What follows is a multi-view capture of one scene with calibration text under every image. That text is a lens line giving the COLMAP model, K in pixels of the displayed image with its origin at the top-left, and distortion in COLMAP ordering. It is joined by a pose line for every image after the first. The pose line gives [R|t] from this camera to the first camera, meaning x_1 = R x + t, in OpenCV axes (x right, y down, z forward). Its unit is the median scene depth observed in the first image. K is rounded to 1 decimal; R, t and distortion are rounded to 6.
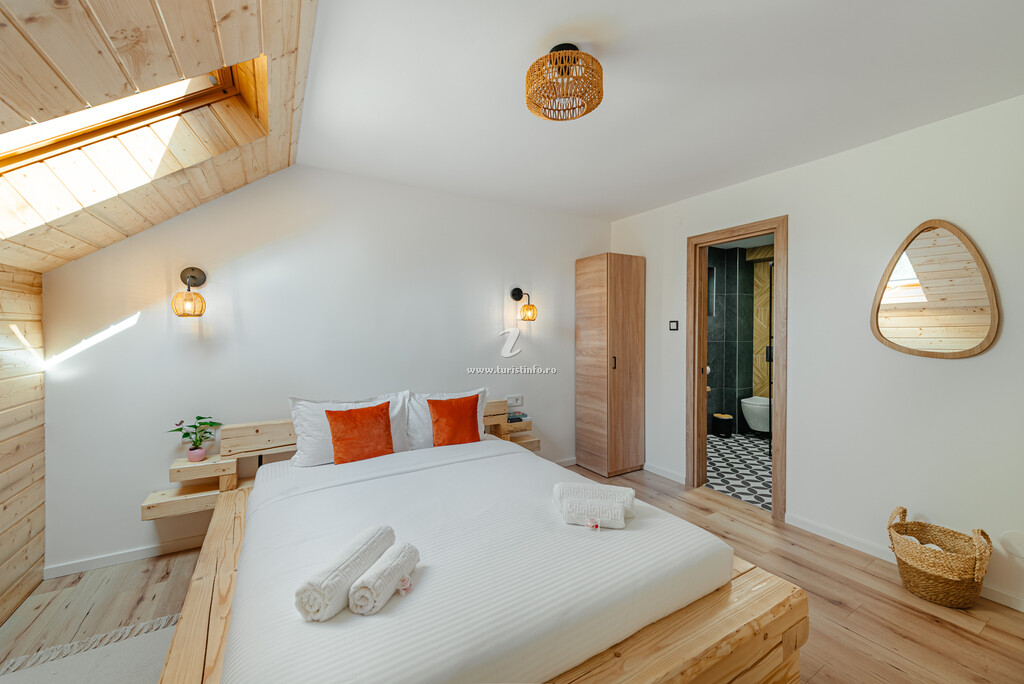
lens RADIAL K [[401.6, 0, 515.4], [0, 401.6, 336.6], [0, 0, 1]] dist [0.006823, -0.000929]
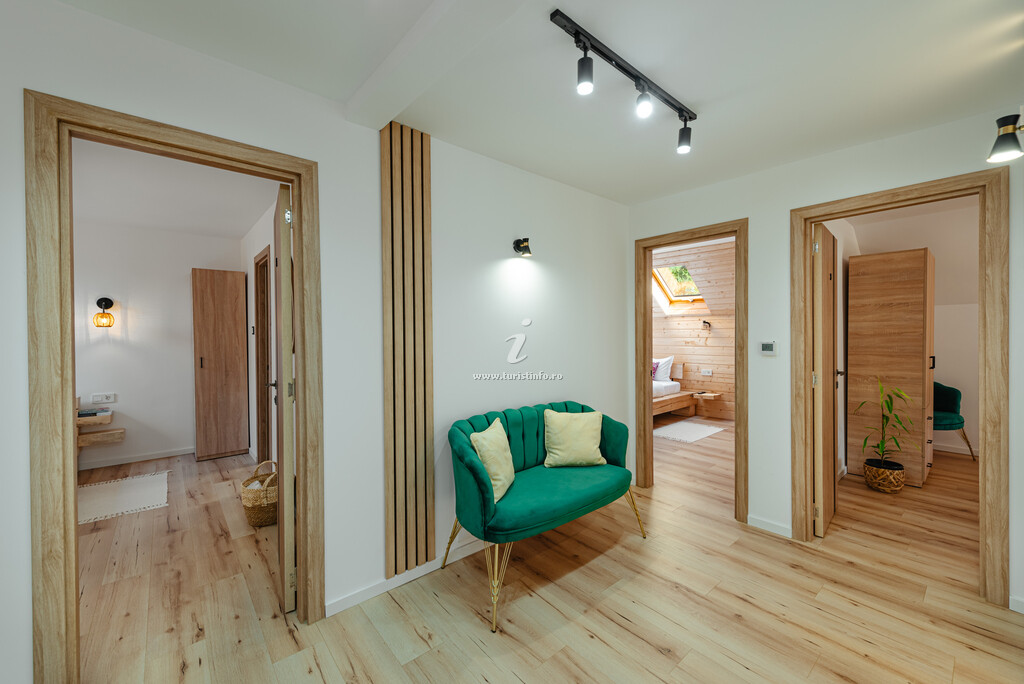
lens RADIAL K [[401.6, 0, 510.7], [0, 401.6, 337.8], [0, 0, 1]] dist [0.006823, -0.000929]
pose [[0.986015, -0.010430, 0.166331, 1.156285], [0.011524, 0.999918, -0.005617, 0.012637], [-0.166258, 0.007456, 0.986054, -0.377261]]
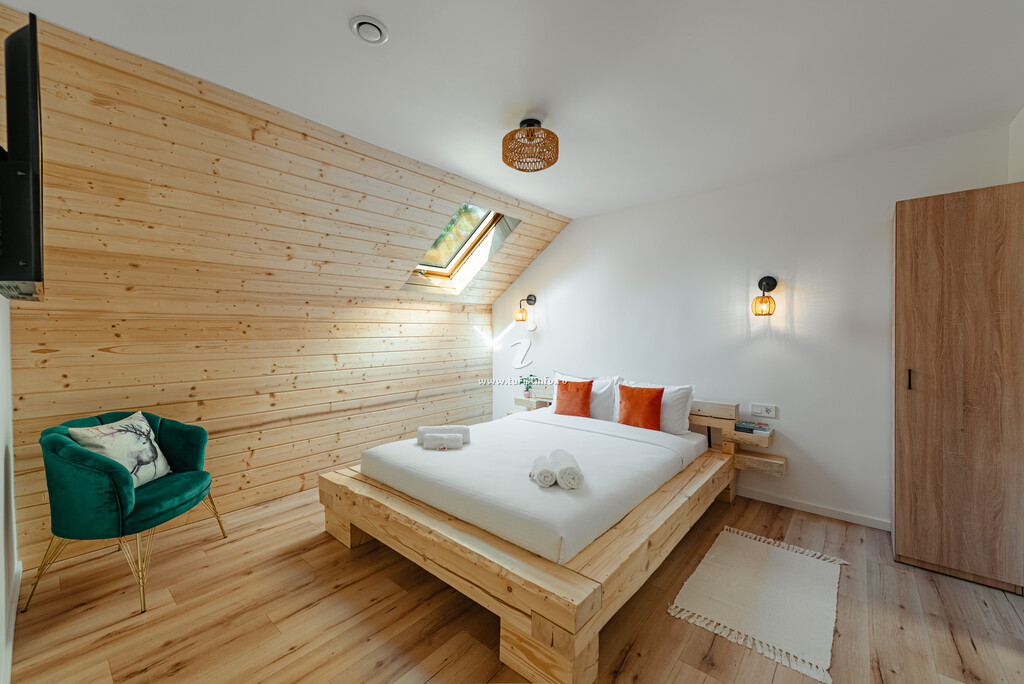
lens RADIAL K [[401.6, 0, 517.8], [0, 401.6, 335.8], [0, 0, 1]] dist [0.006823, -0.000929]
pose [[0.319823, 0.013928, -0.947375, 0.783779], [-0.011639, 0.999874, 0.010771, -0.000616], [0.947406, 0.007582, 0.319944, 0.294484]]
